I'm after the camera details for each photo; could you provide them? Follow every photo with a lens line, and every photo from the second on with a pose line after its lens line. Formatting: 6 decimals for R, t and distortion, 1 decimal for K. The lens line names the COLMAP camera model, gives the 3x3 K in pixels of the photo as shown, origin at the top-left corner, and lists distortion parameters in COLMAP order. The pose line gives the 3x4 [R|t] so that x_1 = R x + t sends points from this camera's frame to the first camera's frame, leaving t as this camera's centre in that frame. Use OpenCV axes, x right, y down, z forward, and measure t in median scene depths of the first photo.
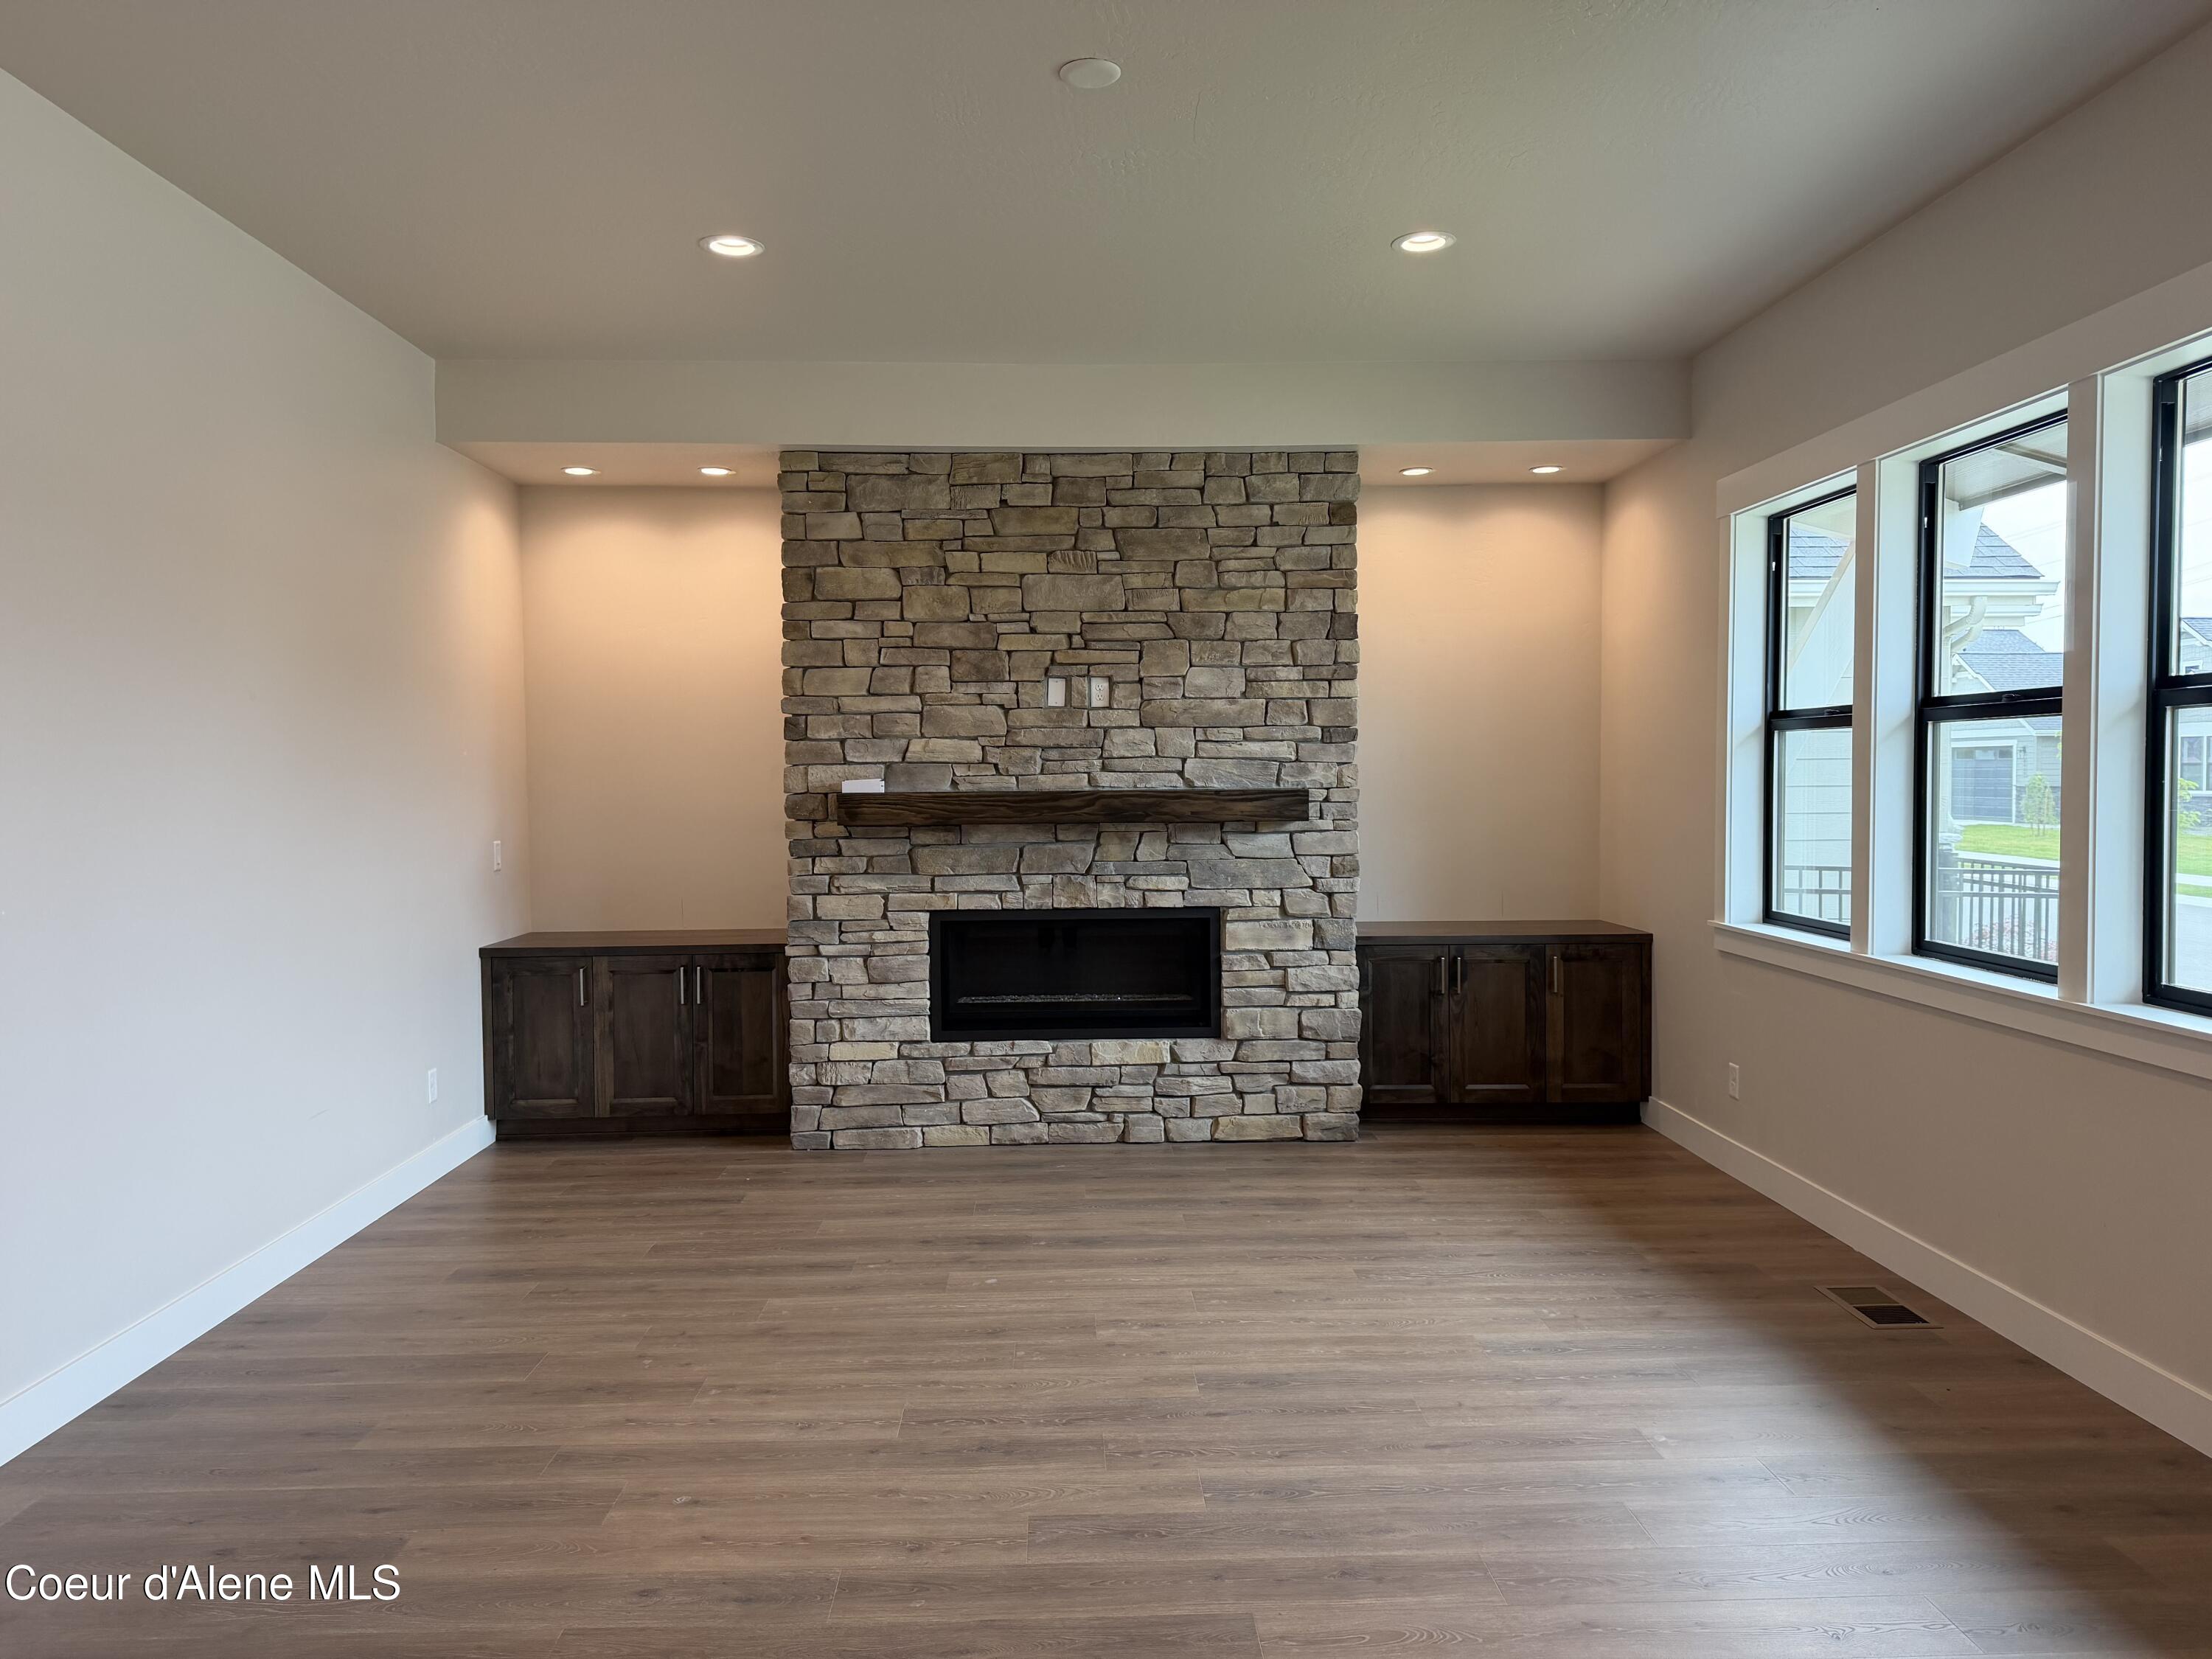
lens RADIAL K [[1530.2, 0, 1103.6], [0, 1530.2, 837.1], [0, 0, 1]] dist [0.089780, -0.118316]
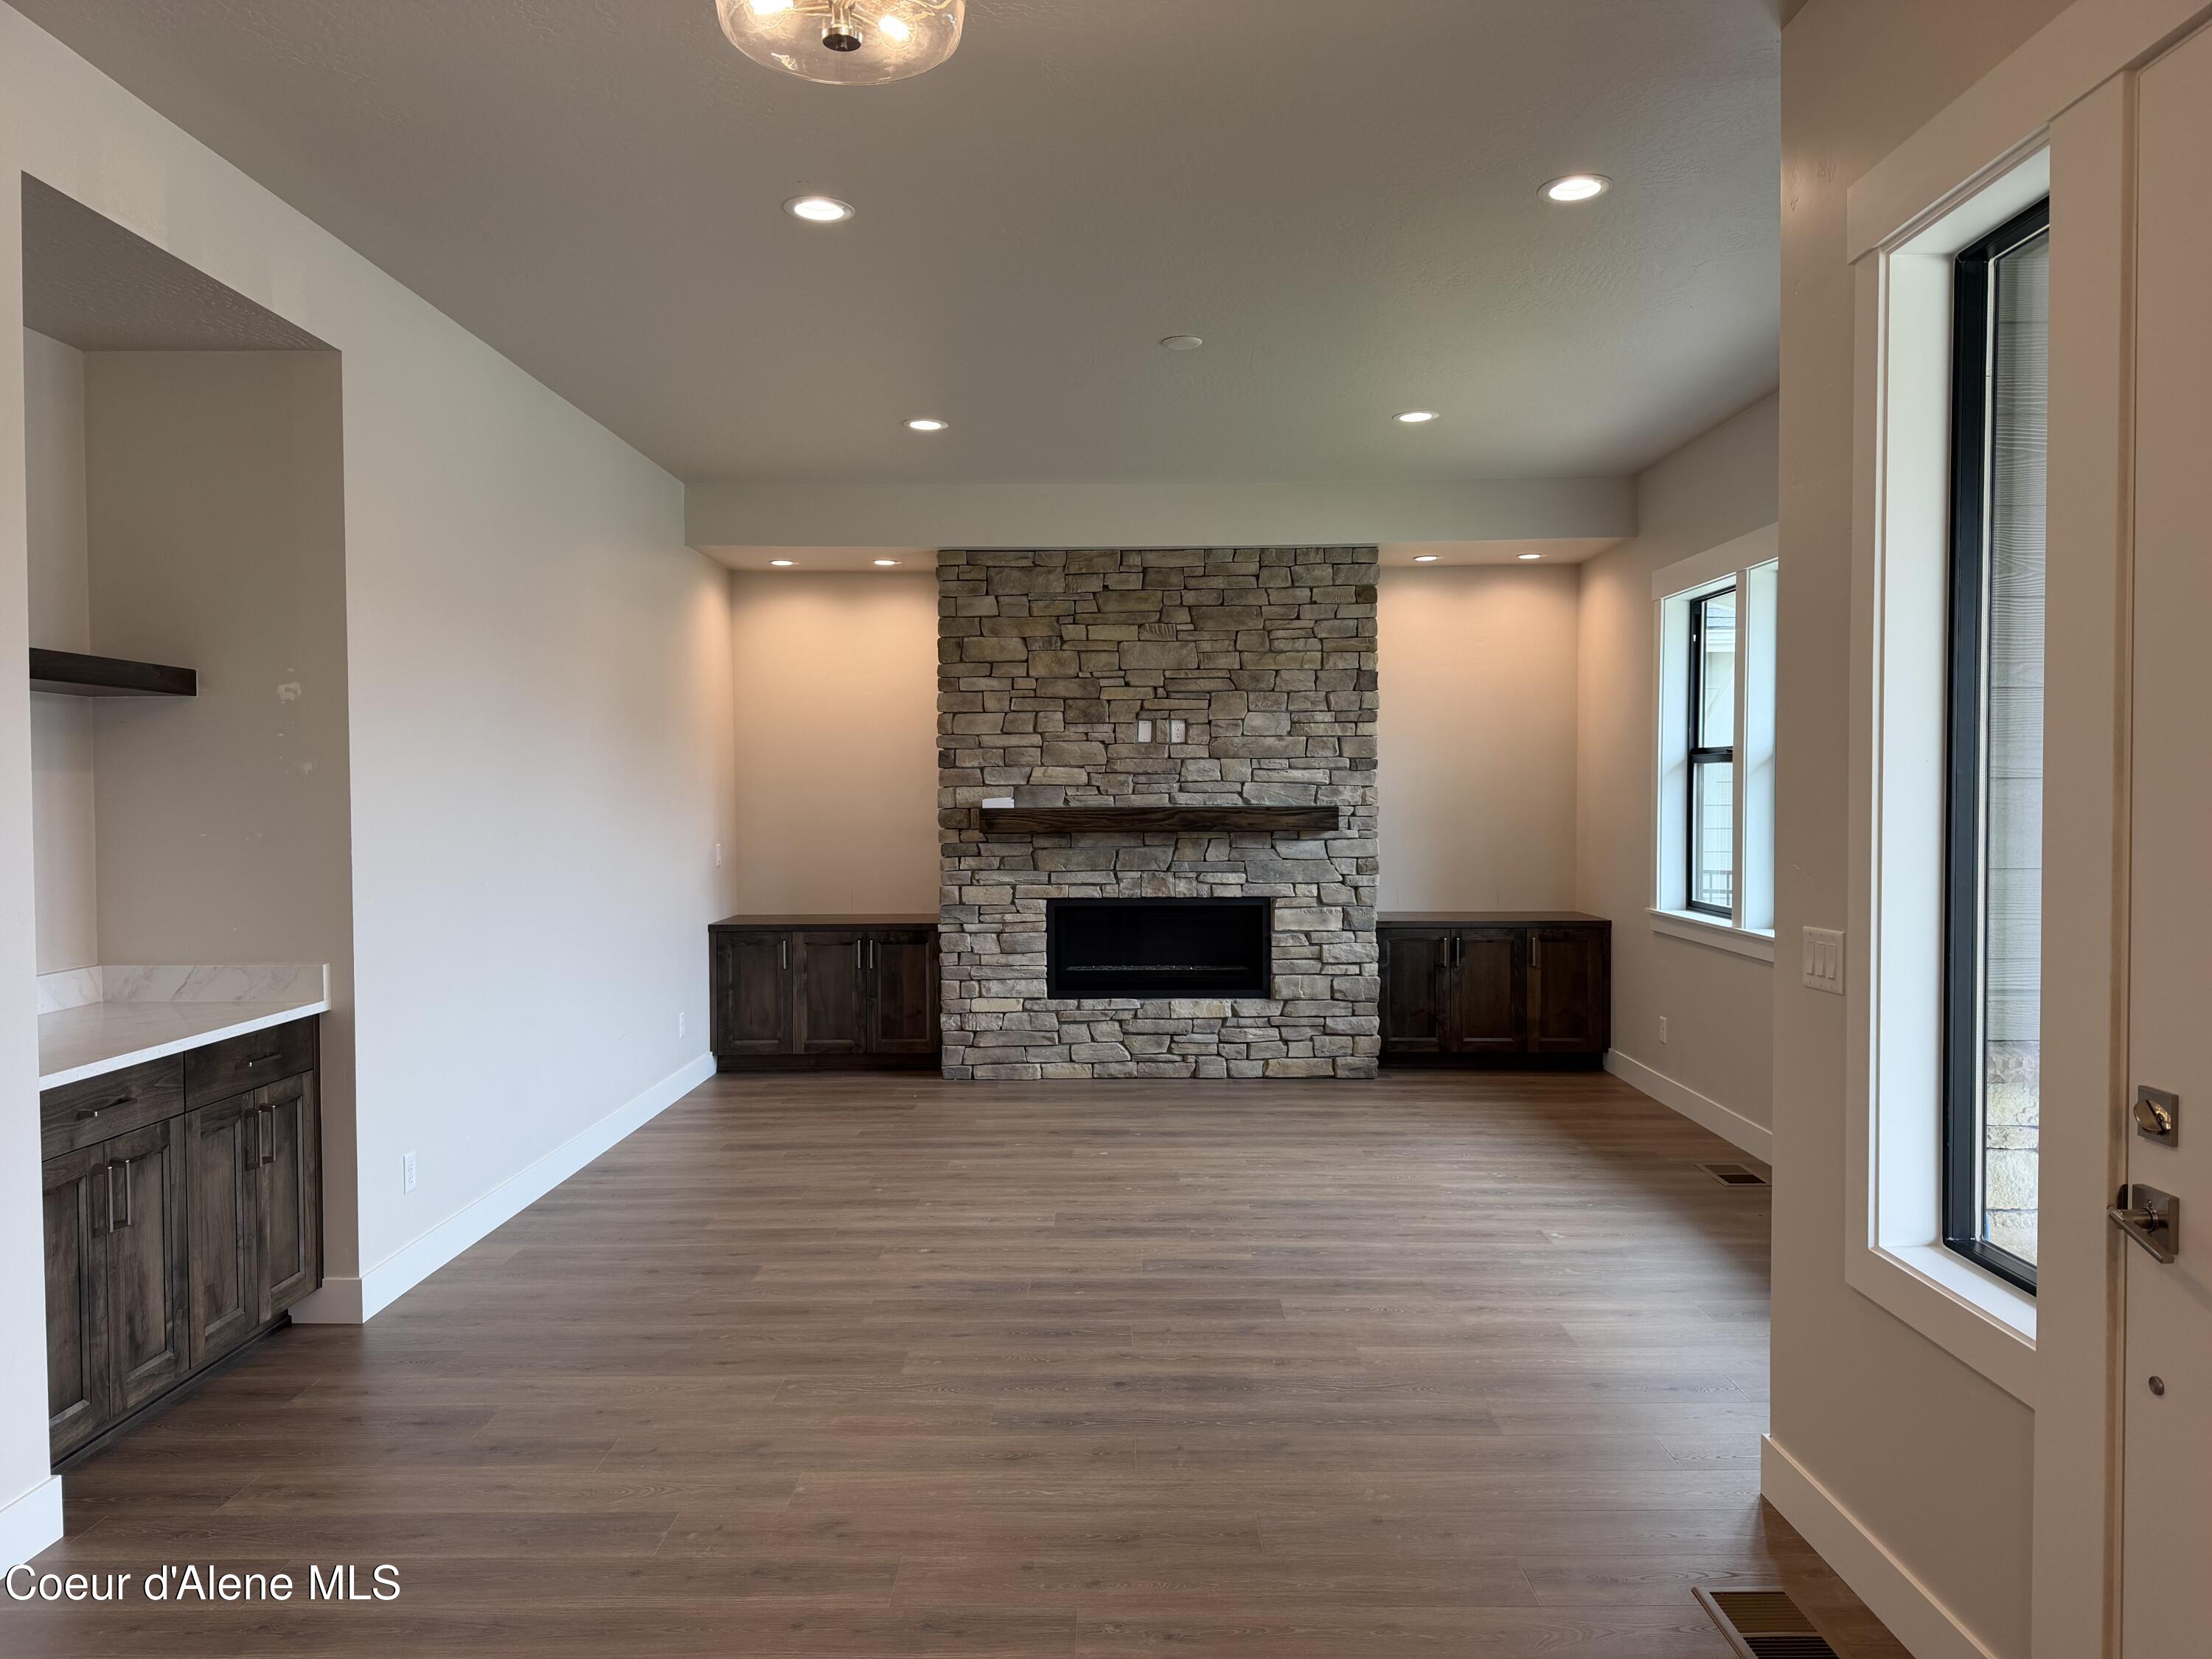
lens RADIAL K [[1530.2, 0, 1103.6], [0, 1530.2, 837.1], [0, 0, 1]] dist [0.089780, -0.118316]
pose [[0.999180, 0.004129, -0.040289, -0.013026], [-0.004524, 0.999943, -0.009709, 0.008314], [0.040246, 0.009883, 0.999141, -0.305248]]
